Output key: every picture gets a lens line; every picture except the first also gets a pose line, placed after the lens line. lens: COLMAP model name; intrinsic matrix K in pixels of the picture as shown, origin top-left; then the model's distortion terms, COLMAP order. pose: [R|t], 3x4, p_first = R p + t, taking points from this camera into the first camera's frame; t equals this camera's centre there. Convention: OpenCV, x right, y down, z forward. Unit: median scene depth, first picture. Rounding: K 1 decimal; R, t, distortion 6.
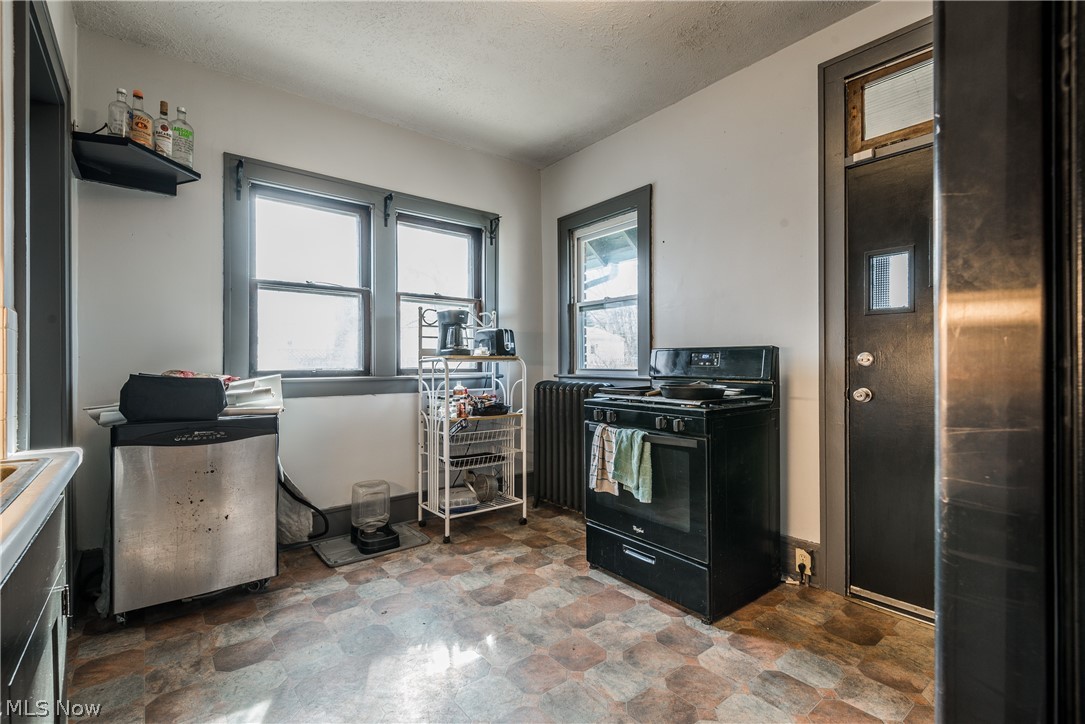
lens RADIAL K [[490.7, 0, 542.5], [0, 490.7, 362.0], [0, 0, 1]] dist [-0.003796, -0.000886]
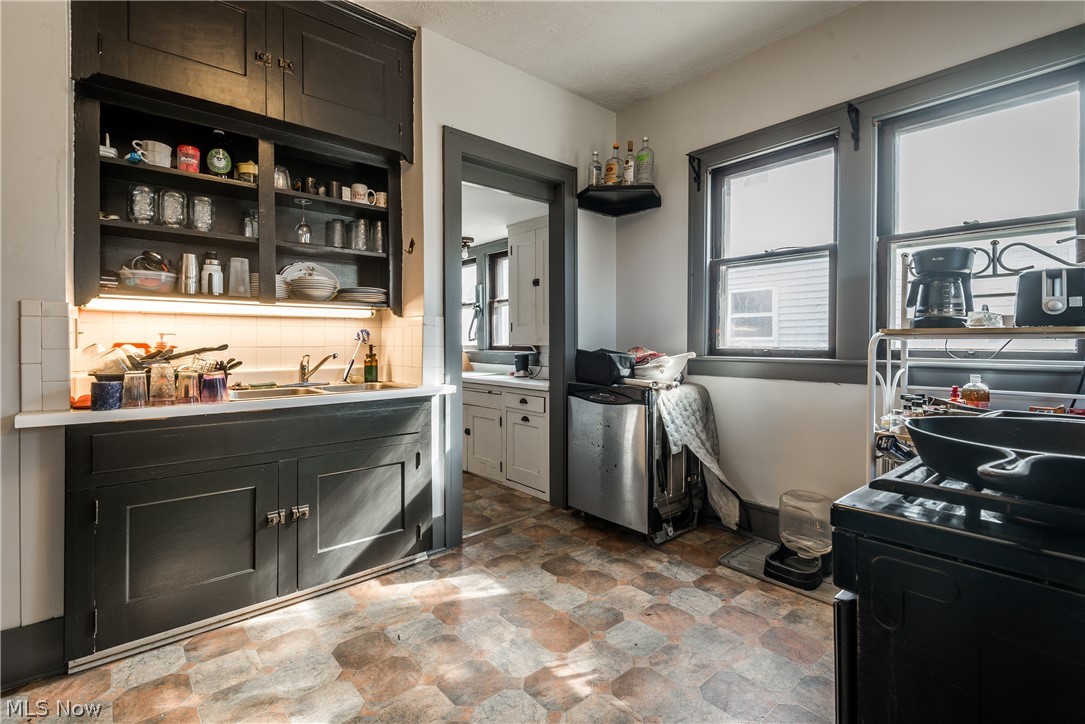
lens RADIAL K [[489.9, 0, 542.0], [0, 489.9, 344.8], [0, 0, 1]] dist [0.001438, -0.000032]
pose [[0.033500, 0.007165, -0.999413, 0.519178], [-0.000345, 0.999974, 0.007158, 0.003650], [0.999439, 0.000105, 0.033502, 0.696470]]
